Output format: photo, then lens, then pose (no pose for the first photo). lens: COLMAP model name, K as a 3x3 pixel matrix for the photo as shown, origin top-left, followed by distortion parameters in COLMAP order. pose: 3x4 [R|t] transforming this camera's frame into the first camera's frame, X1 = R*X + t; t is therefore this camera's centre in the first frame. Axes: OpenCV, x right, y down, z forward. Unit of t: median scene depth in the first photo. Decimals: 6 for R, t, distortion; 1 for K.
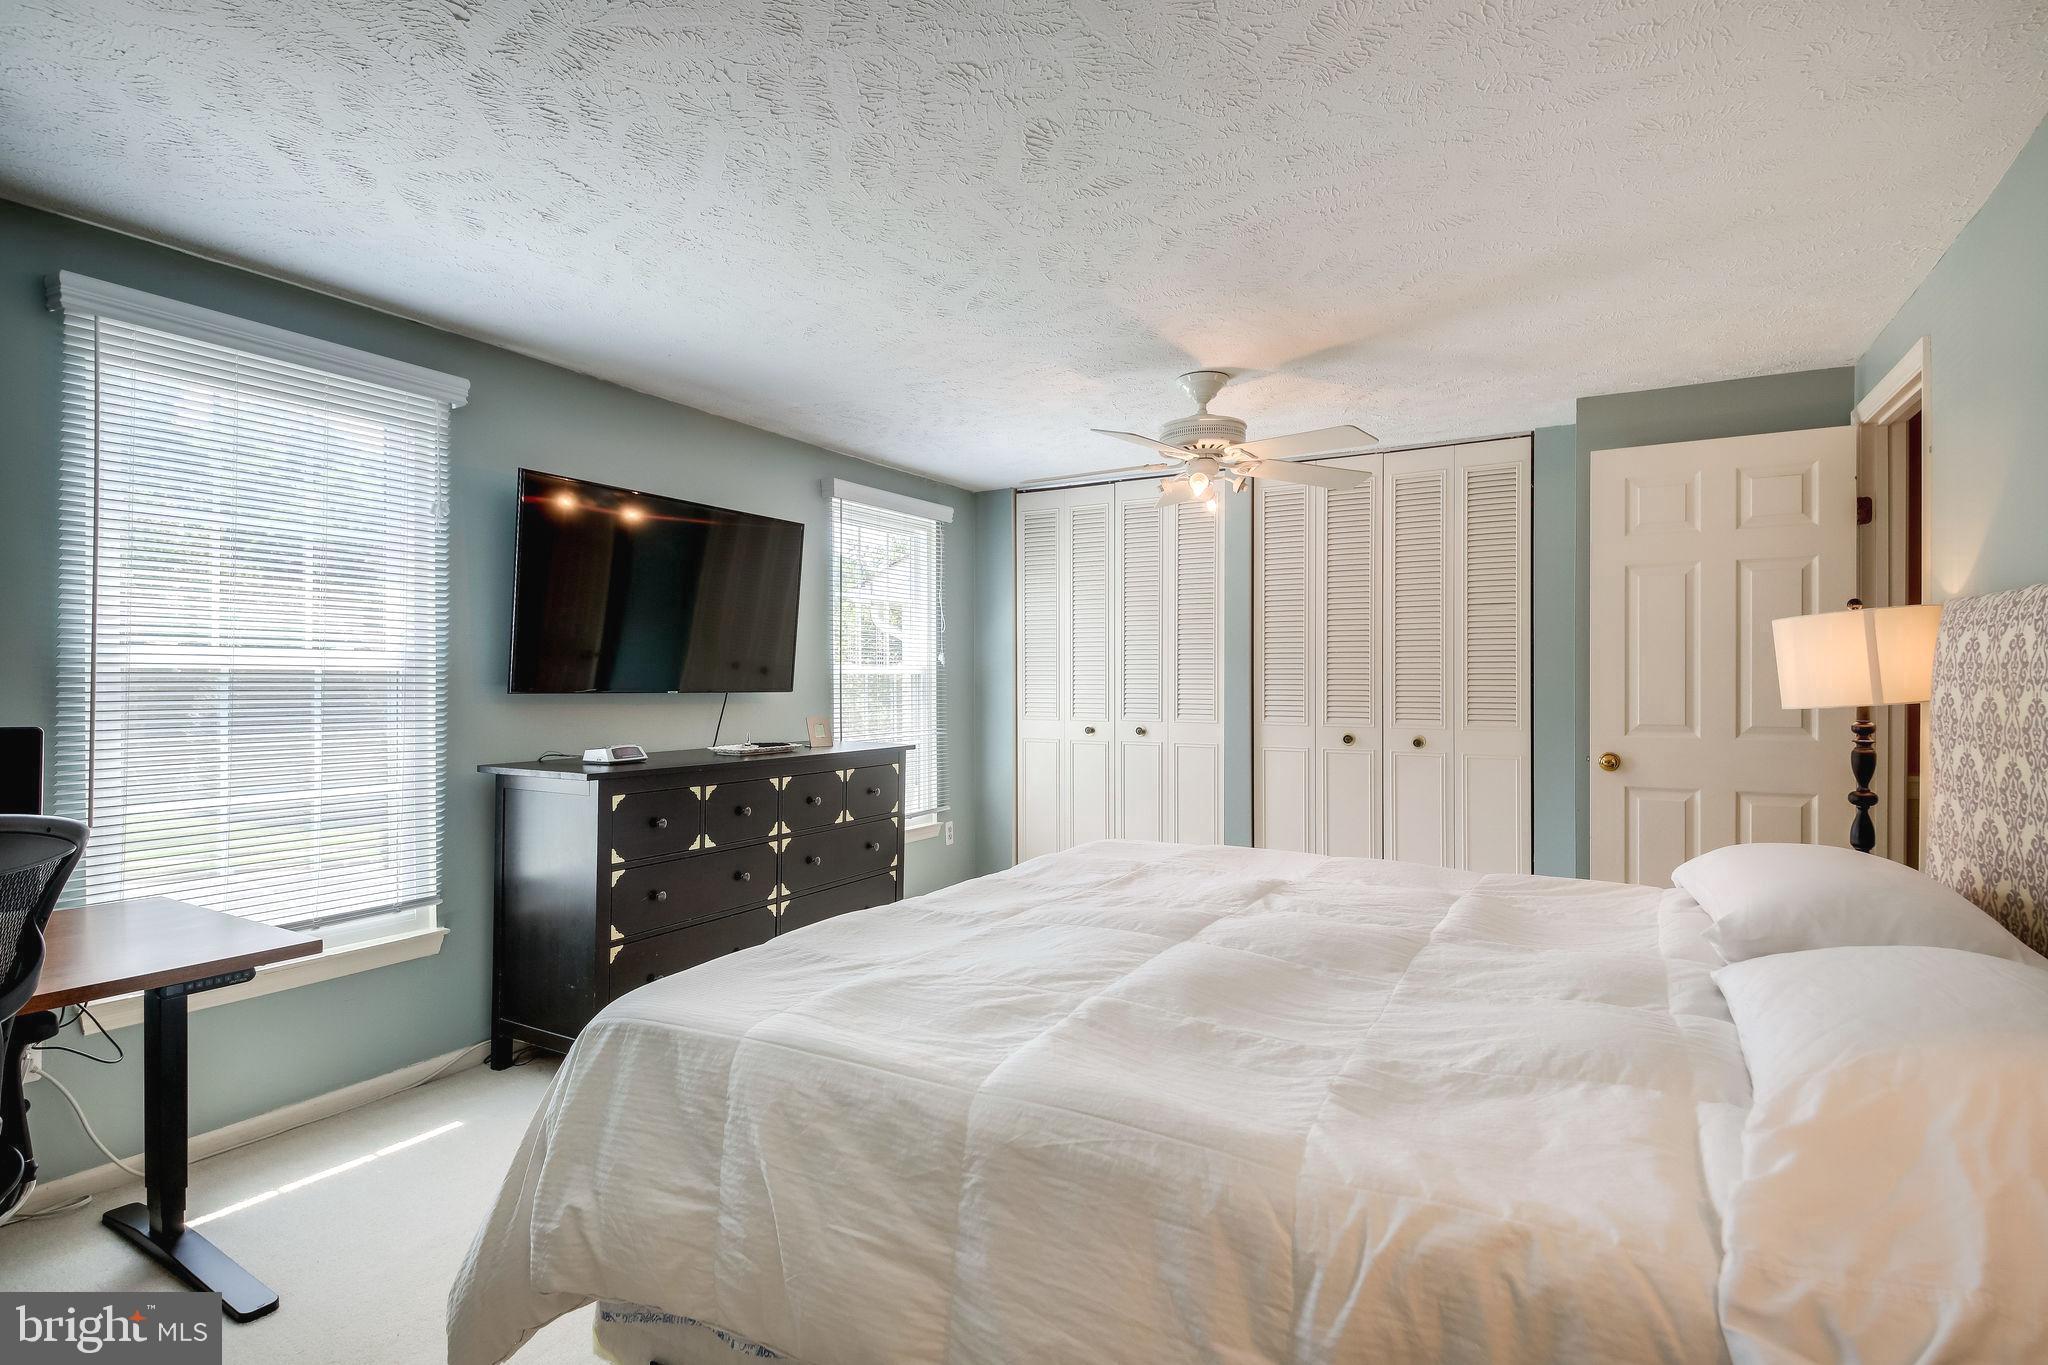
lens RADIAL K [[1008.7, 0, 1020.2], [0, 1008.7, 677.5], [0, 0, 1]] dist [0.024022, -0.000557]
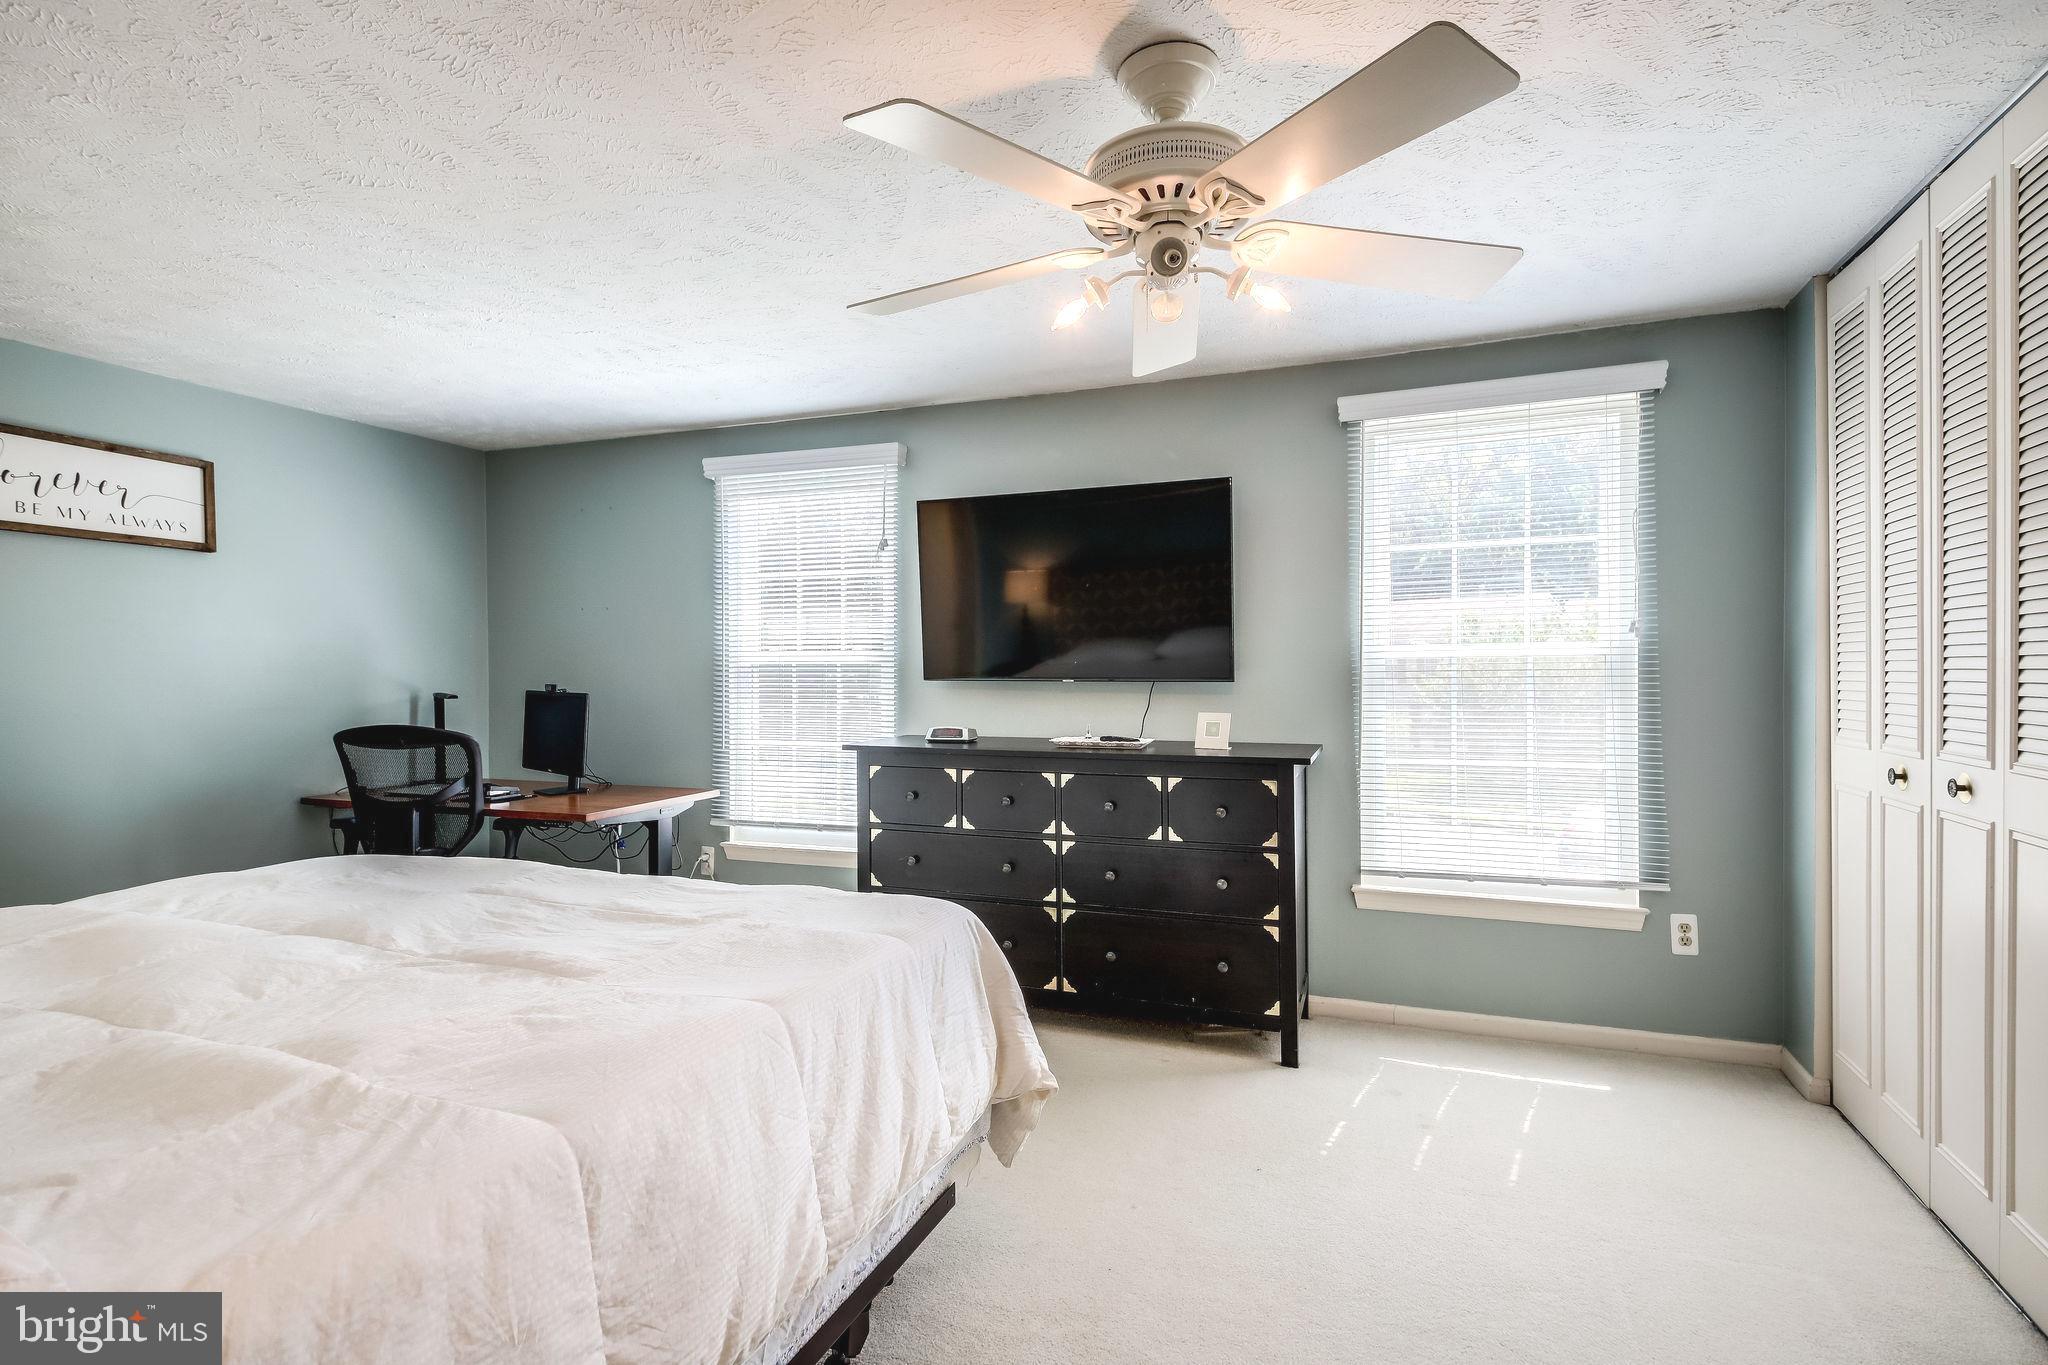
lens RADIAL K [[1008.7, 0, 1022.0], [0, 1008.7, 686.6], [0, 0, 1]] dist [0.024022, -0.000557]
pose [[0.151215, 0.009762, -0.988453, 0.647511], [0.006173, 0.999922, 0.010819, 0.009284], [0.988482, -0.007738, 0.151143, 0.802814]]
